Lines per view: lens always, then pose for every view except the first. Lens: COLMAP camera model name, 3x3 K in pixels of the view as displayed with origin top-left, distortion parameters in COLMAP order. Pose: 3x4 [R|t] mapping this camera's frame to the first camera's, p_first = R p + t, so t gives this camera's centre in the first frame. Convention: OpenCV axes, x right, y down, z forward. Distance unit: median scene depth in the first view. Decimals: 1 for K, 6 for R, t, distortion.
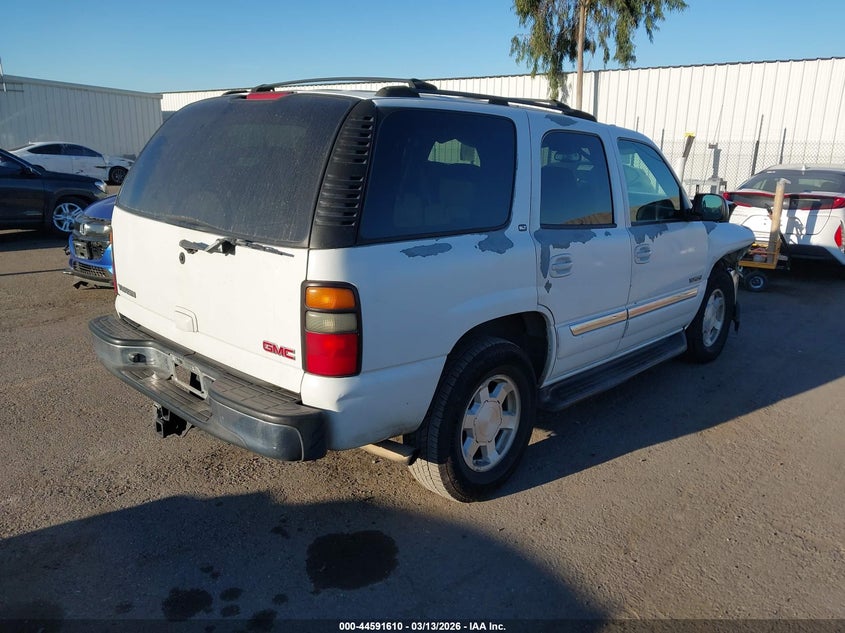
lens RADIAL K [[671.2, 0, 422.5], [0, 671.2, 316.5], [0, 0, 1]] dist [-0.001577, 0.000925]
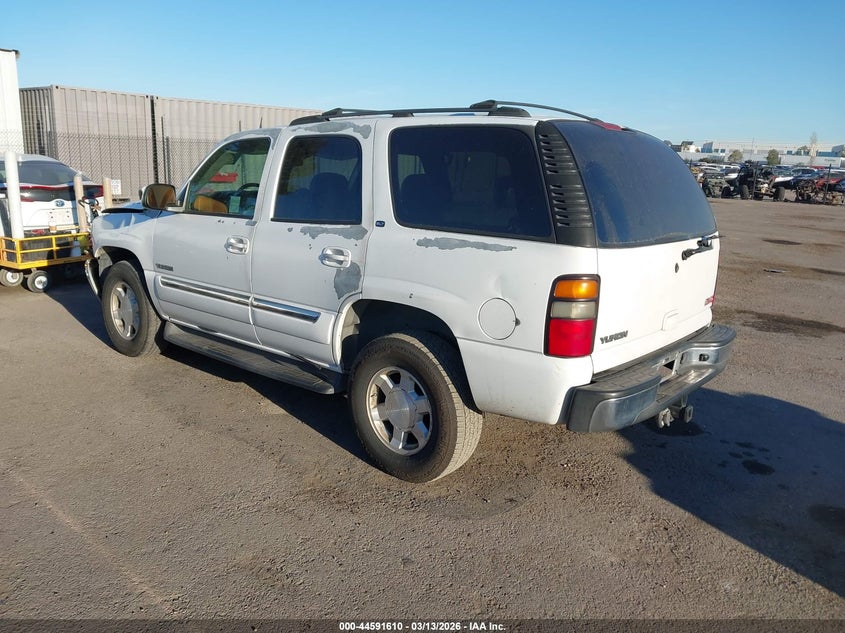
lens RADIAL K [[671.2, 0, 422.5], [0, 671.2, 316.5], [0, 0, 1]] dist [-0.001577, 0.000925]
pose [[-0.054090, -0.249636, 0.966828, -1.462002], [0.212149, 0.943267, 0.255421, -0.393722], [-0.975739, 0.218927, 0.001939, 1.420262]]
